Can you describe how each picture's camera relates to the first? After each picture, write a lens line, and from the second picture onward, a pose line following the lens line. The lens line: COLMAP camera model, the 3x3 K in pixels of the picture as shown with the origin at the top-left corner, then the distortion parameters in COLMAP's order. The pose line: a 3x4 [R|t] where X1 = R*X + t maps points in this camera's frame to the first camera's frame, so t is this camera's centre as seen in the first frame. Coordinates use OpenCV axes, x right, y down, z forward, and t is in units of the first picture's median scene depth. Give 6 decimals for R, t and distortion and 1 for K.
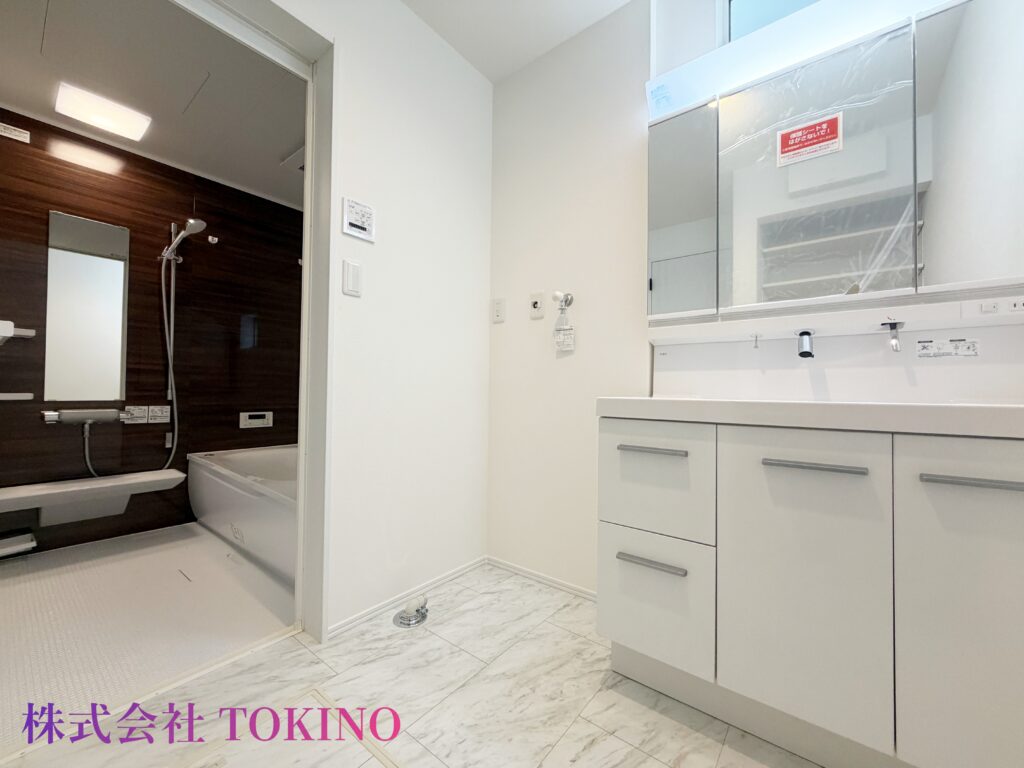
lens RADIAL K [[413.3, 0, 512.0], [0, 413.3, 384.0], [0, 0, 1]] dist [-0.000209, -0.000138]
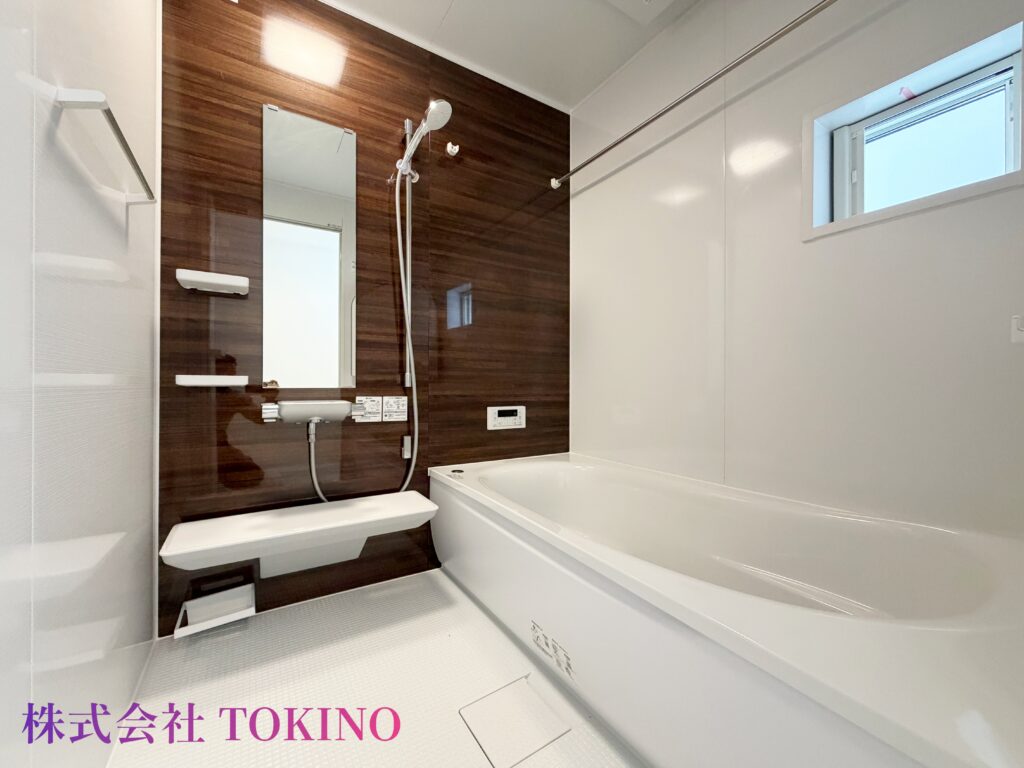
lens RADIAL K [[413.3, 0, 512.0], [0, 413.3, 384.0], [0, 0, 1]] dist [-0.000209, -0.000138]
pose [[0.942766, -0.008273, -0.333353, -0.449316], [0.013058, 0.999841, 0.012115, 0.027291], [0.333200, -0.015774, 0.942724, 0.429019]]
